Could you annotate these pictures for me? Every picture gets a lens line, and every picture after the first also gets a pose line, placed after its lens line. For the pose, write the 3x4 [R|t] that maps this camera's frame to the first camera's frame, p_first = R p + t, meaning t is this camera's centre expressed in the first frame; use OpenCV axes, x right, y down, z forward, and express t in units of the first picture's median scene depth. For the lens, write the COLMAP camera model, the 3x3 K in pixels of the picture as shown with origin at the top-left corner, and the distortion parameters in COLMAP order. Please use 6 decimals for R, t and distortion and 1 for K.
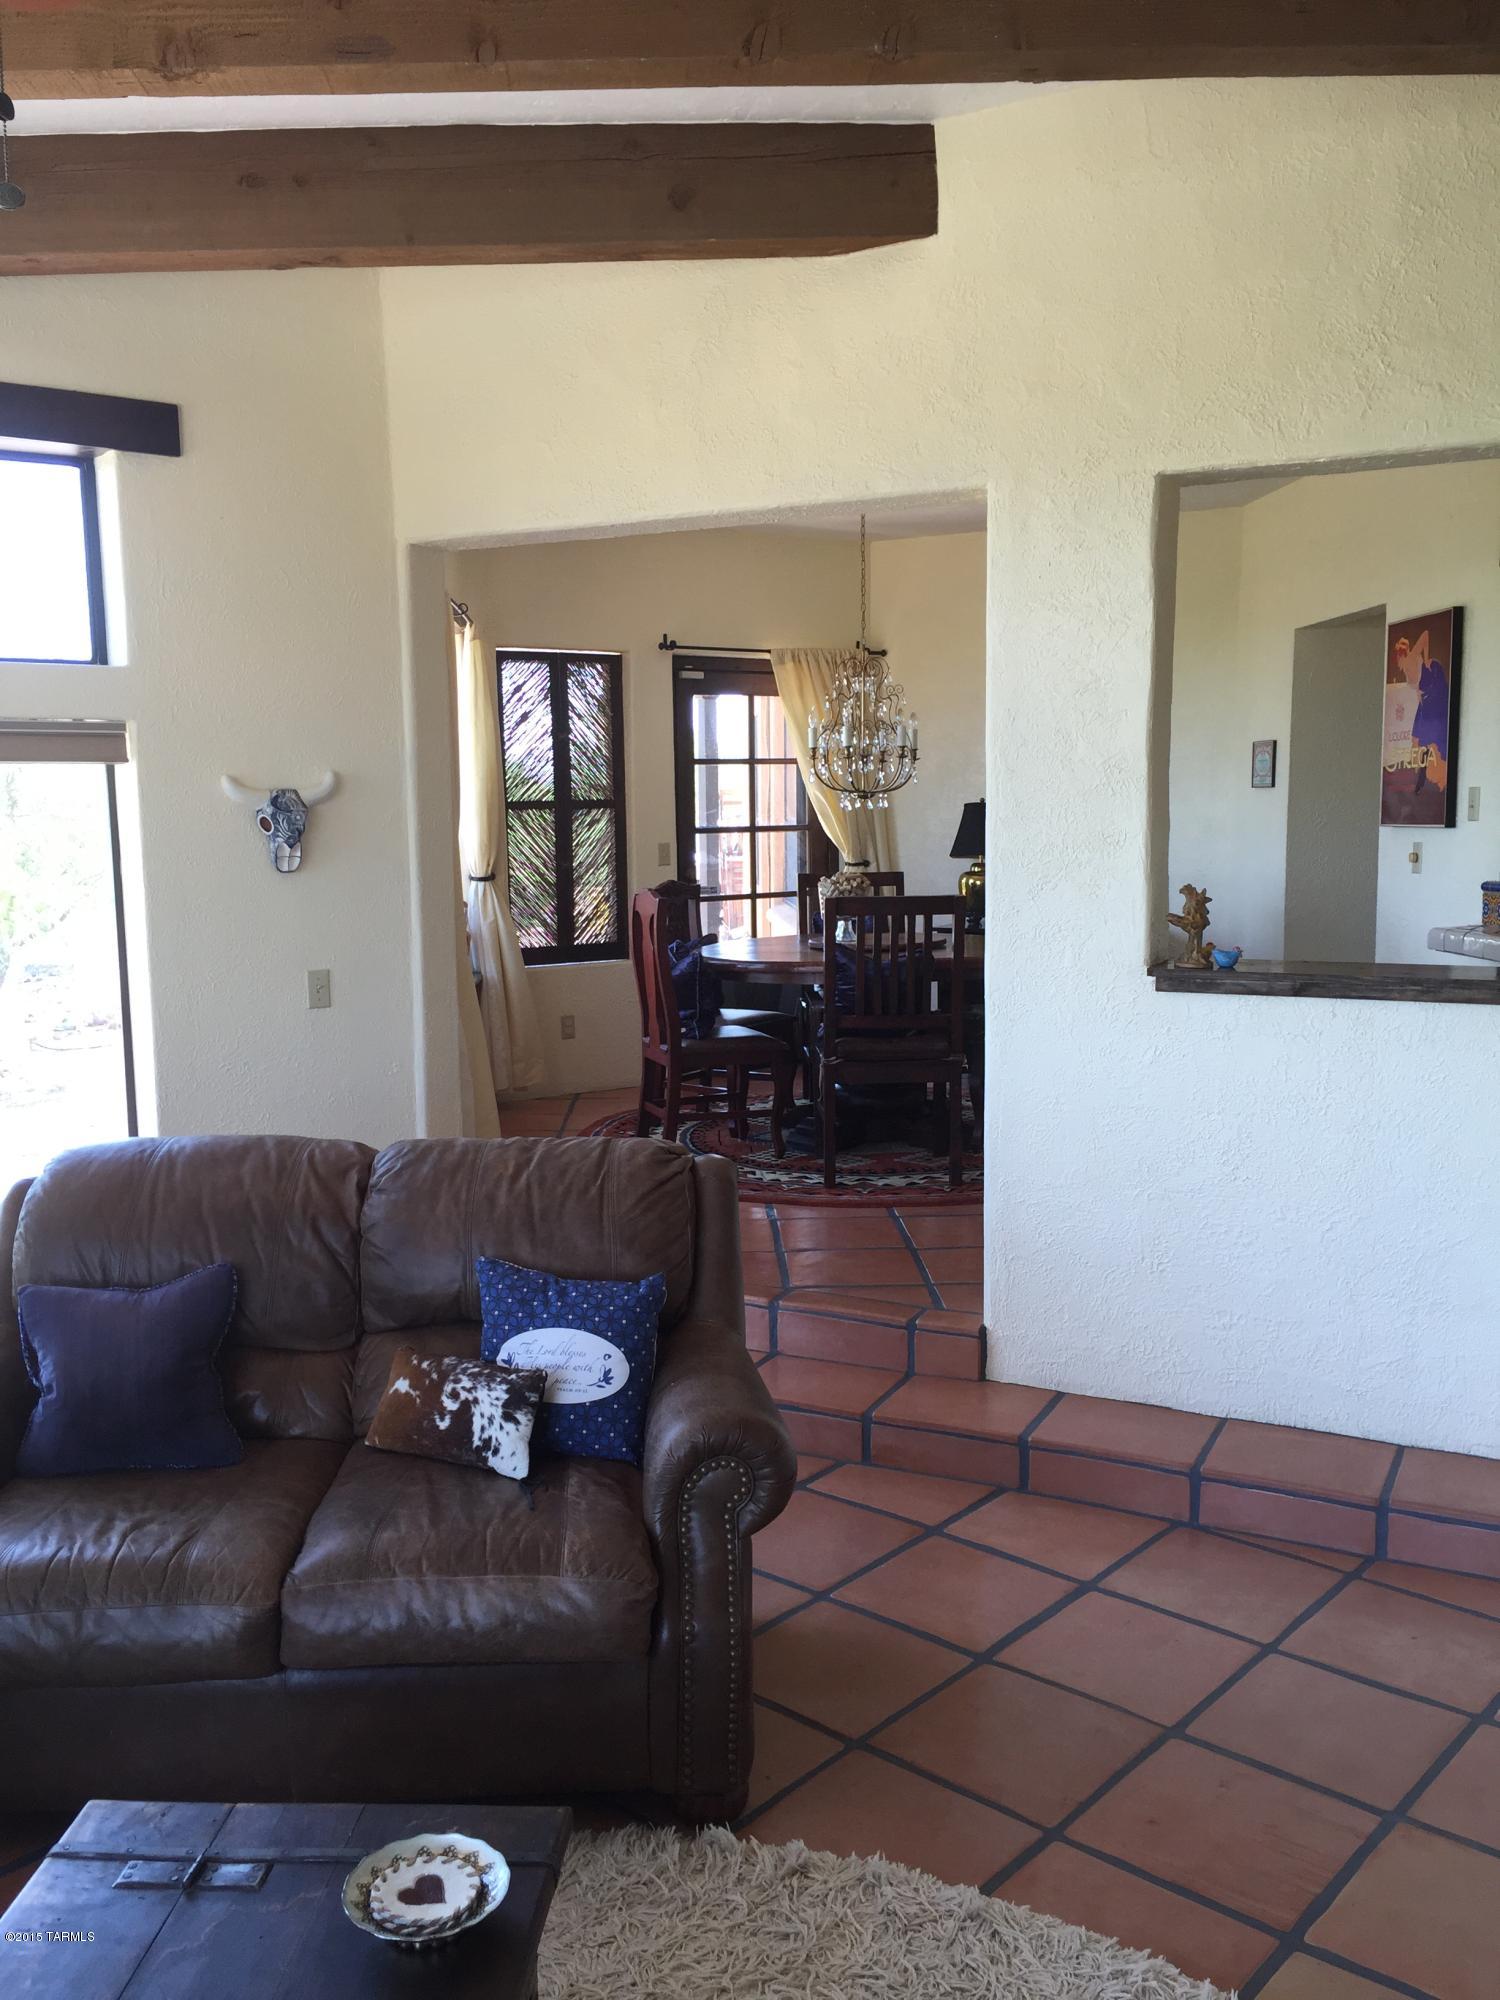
lens RADIAL K [[1697.2, 0, 750.0], [0, 1697.2, 1000.0], [0, 0, 1]] dist [0.092826, -0.138802]
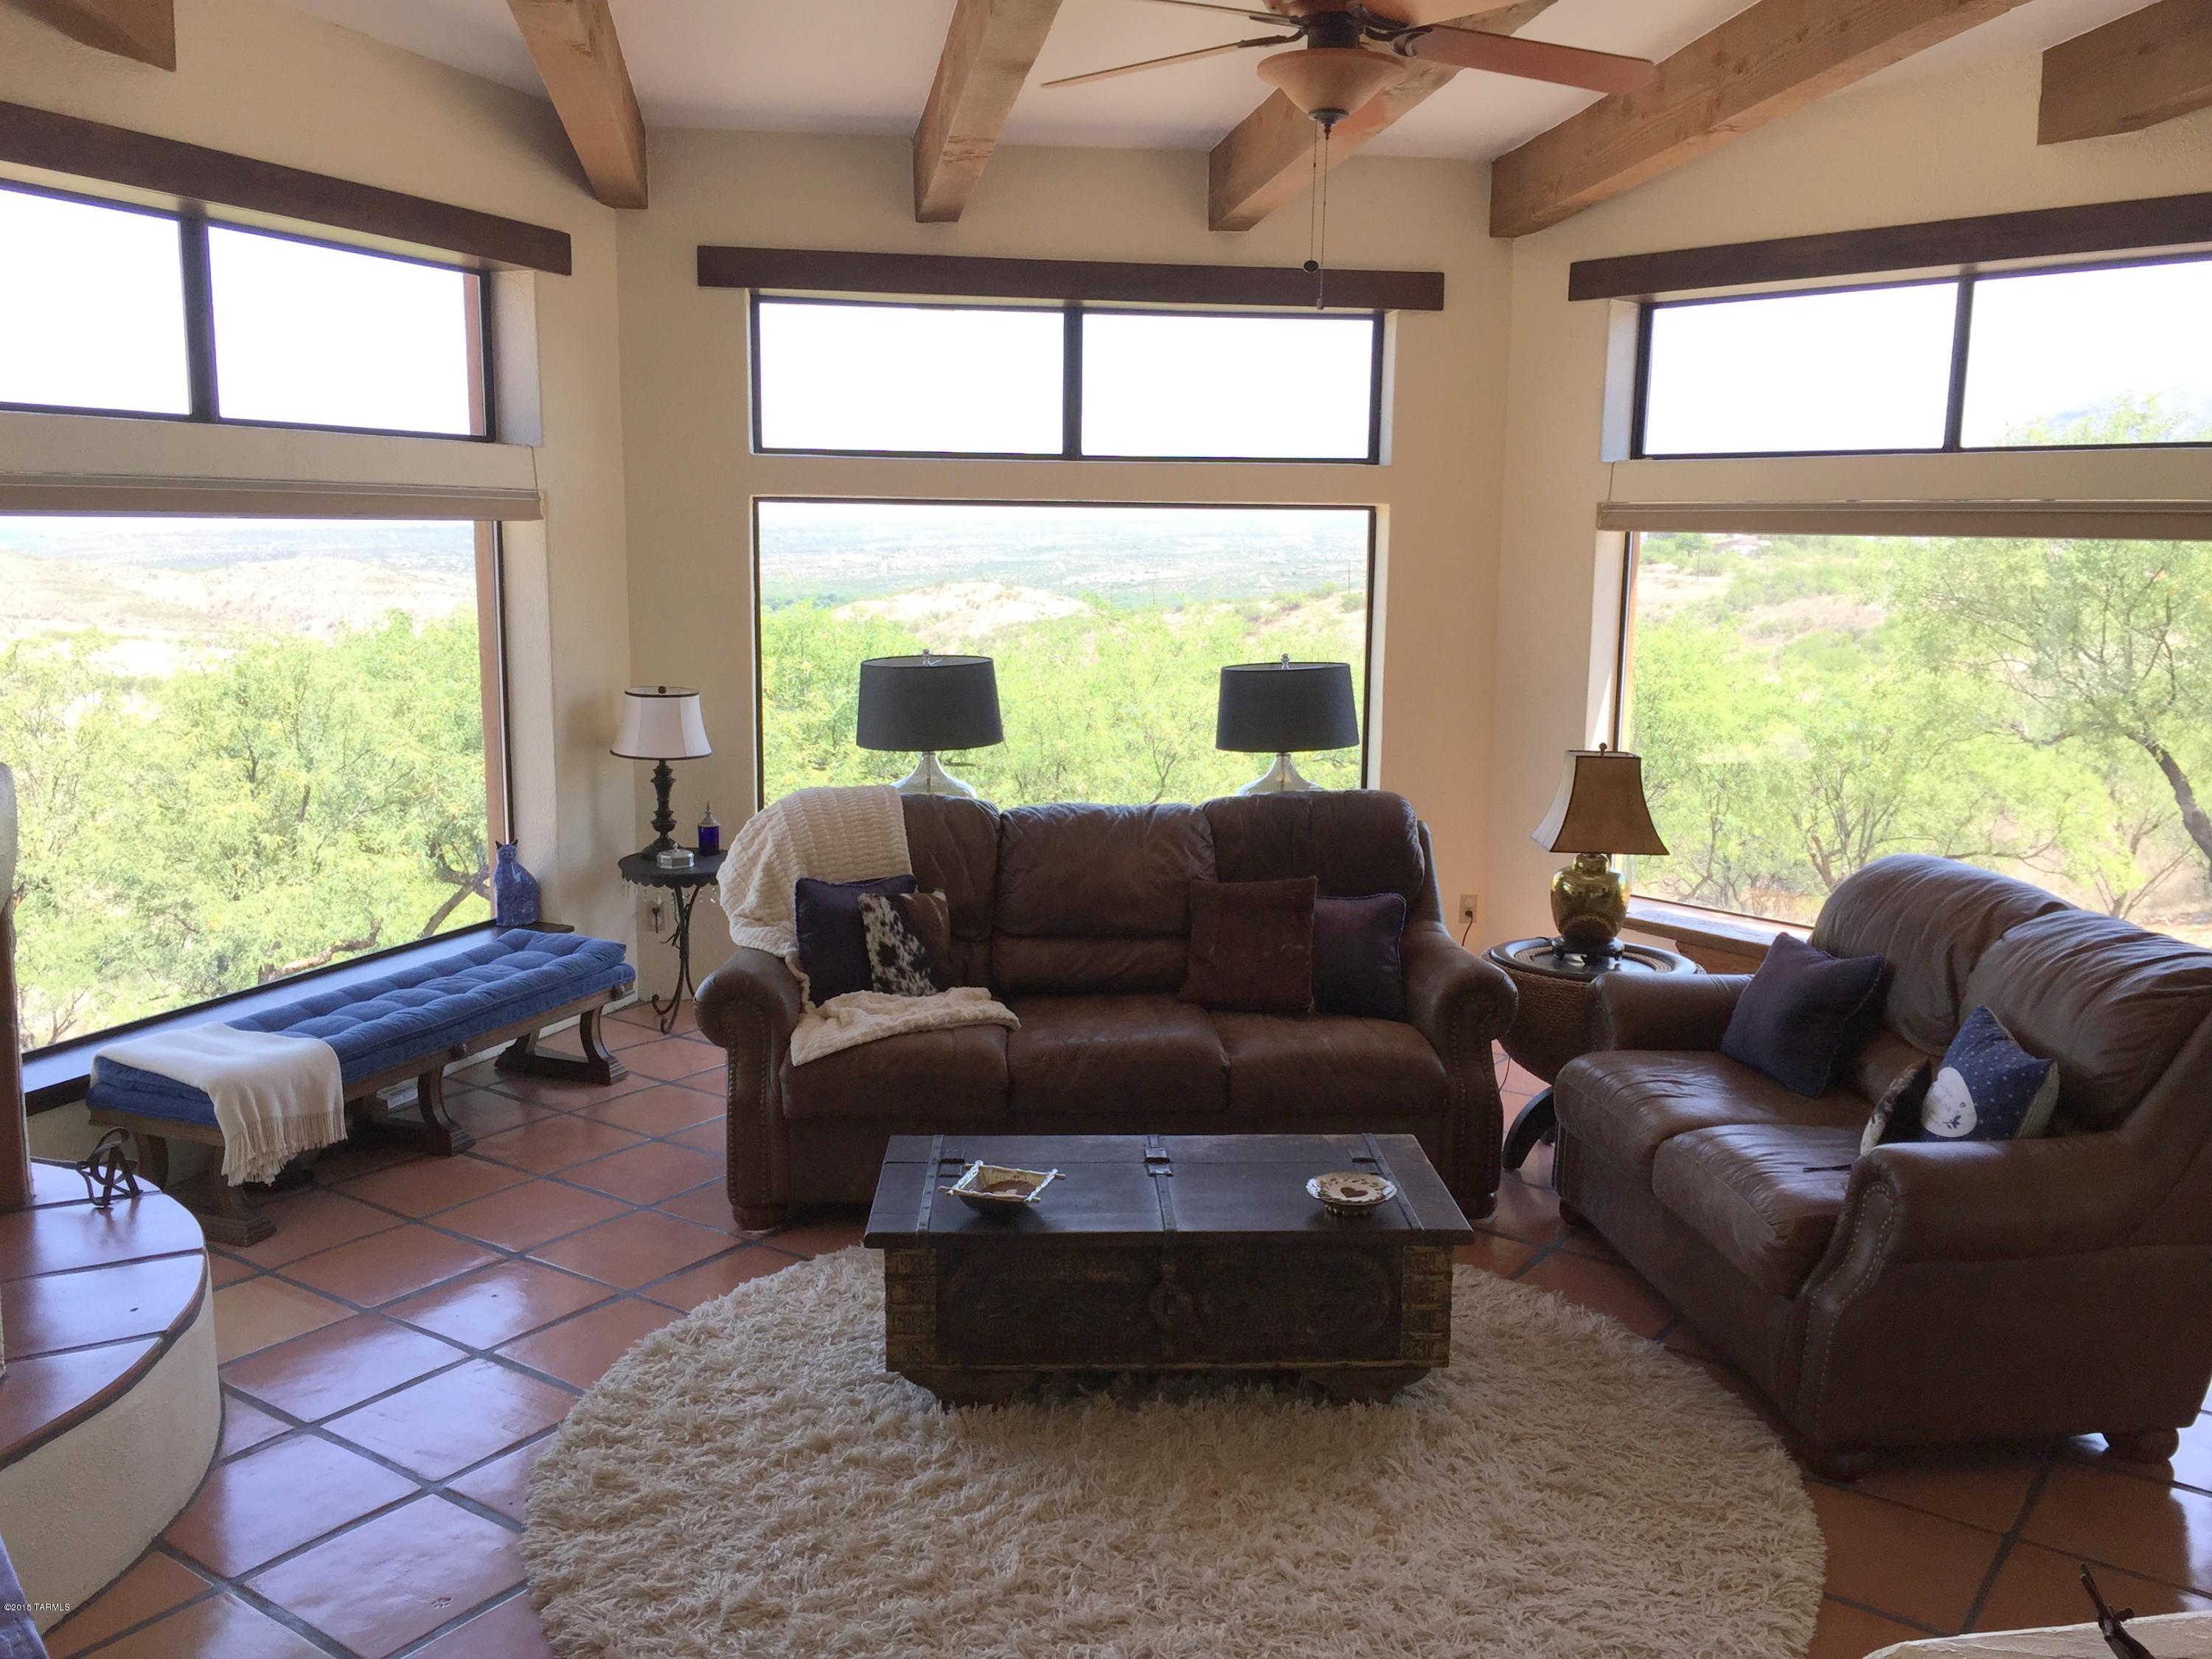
lens RADIAL K [[1877.1, 0, 1106.0], [0, 1877.1, 829.5], [0, 0, 1]] dist [0.092826, -0.138802]
pose [[0.083677, 0.173109, -0.981342, 0.652236], [-0.123100, 0.979048, 0.162208, -0.061444], [0.988860, 0.107230, 0.103234, 0.183901]]
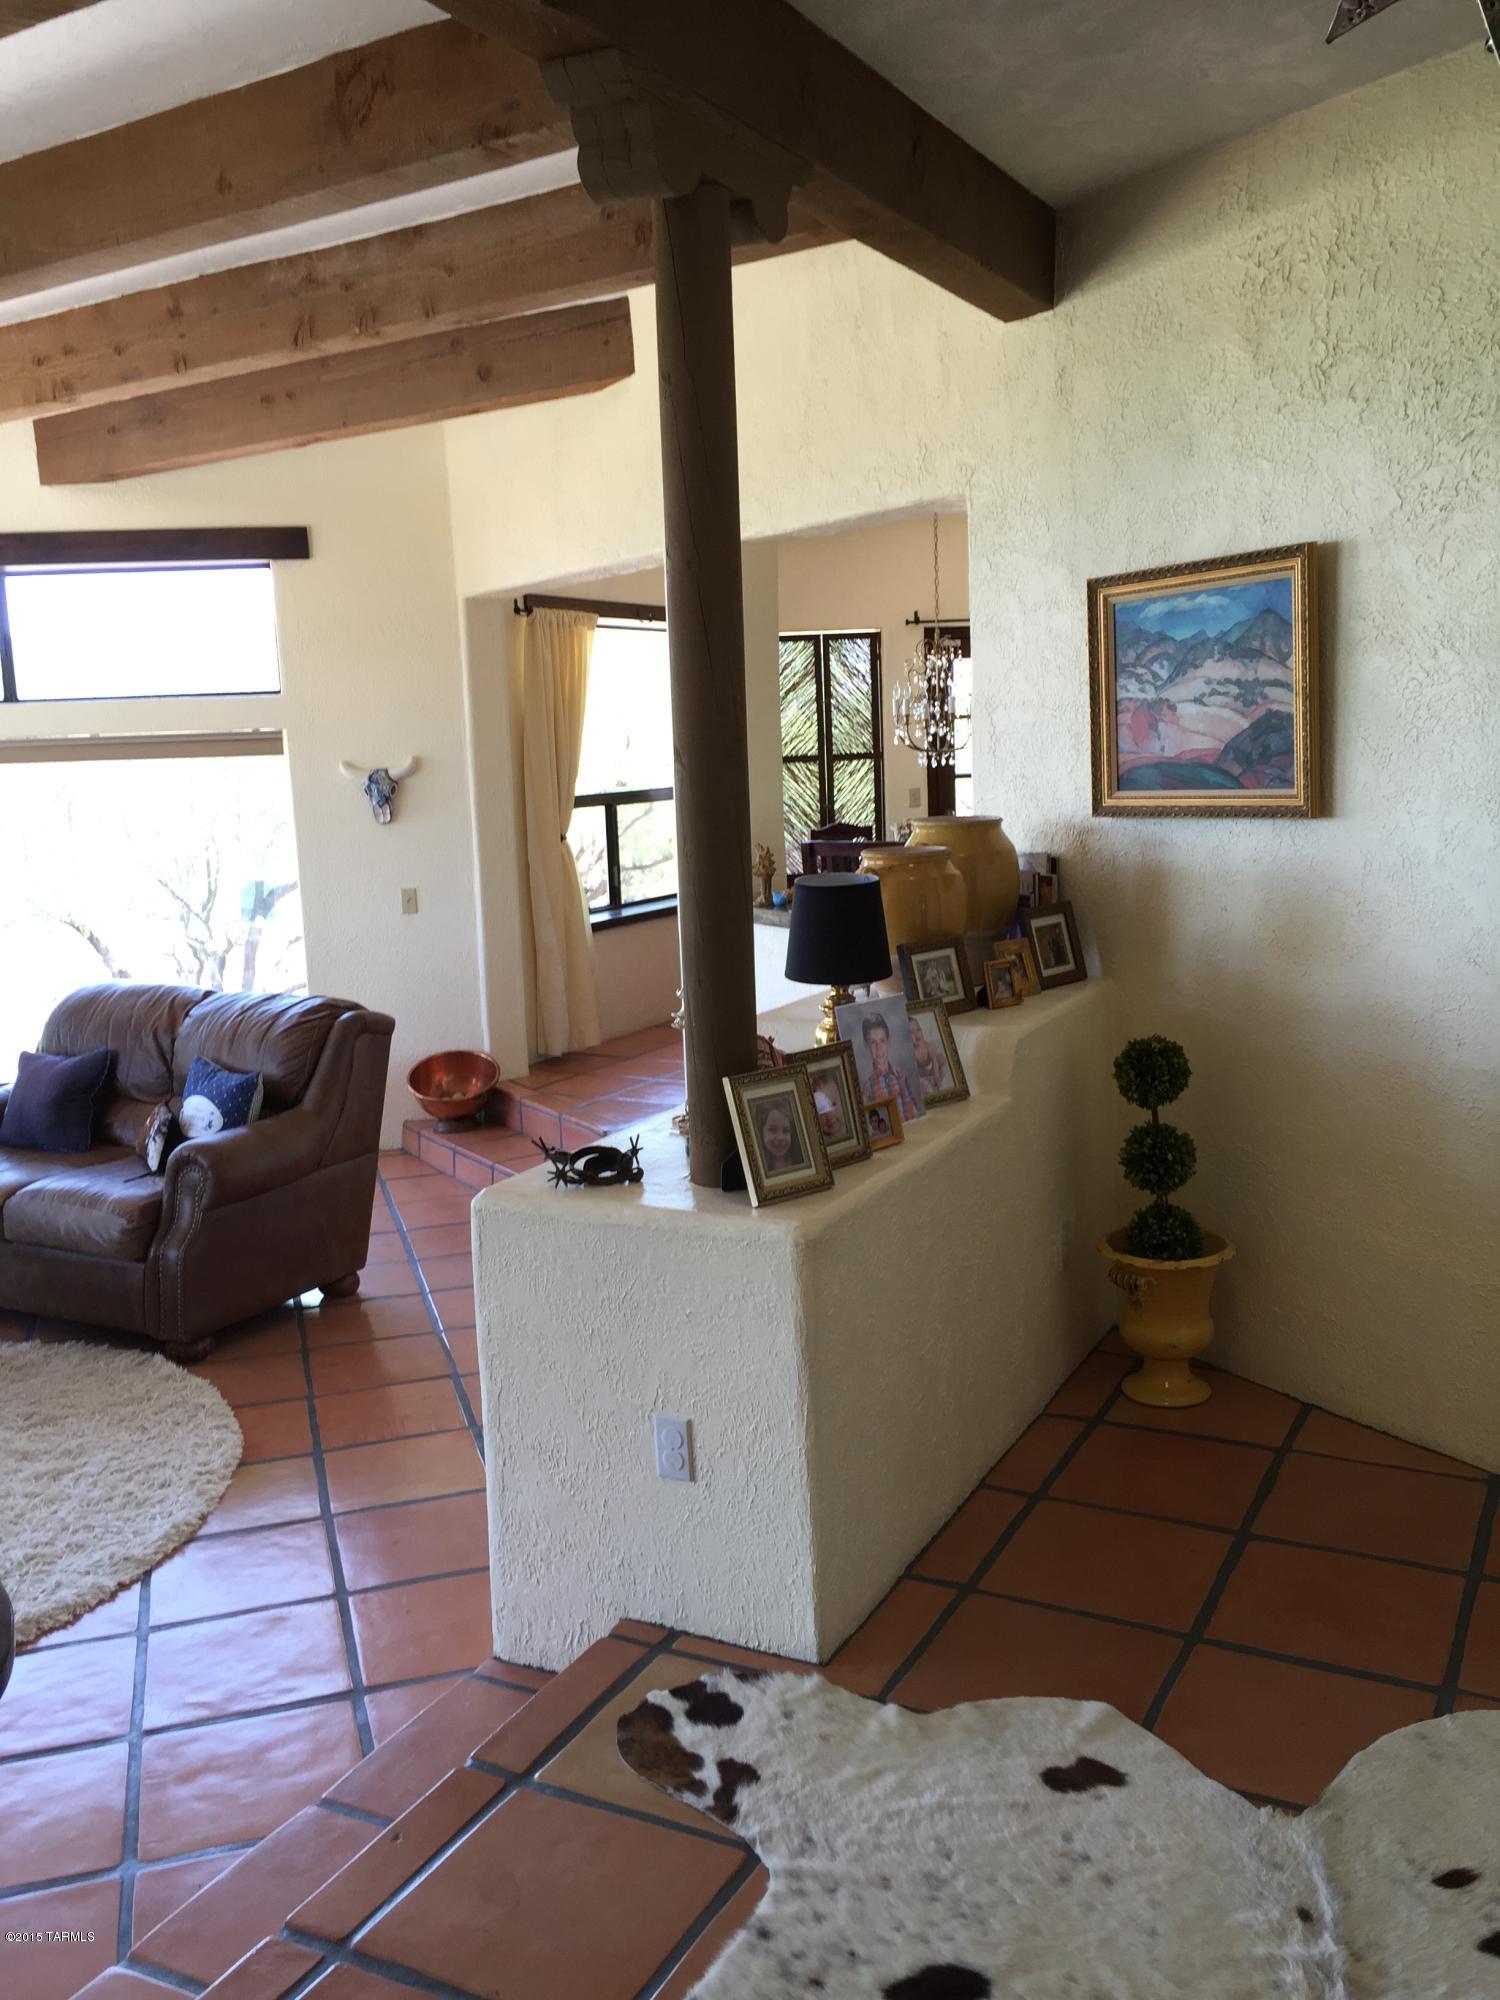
lens RADIAL K [[1697.2, 0, 750.0], [0, 1697.2, 1000.0], [0, 0, 1]] dist [0.092826, -0.138802]
pose [[0.849577, 0.060691, -0.523961, 0.807371], [-0.033758, 0.997578, 0.060814, -0.021240], [0.526383, -0.033979, 0.849569, -0.128121]]
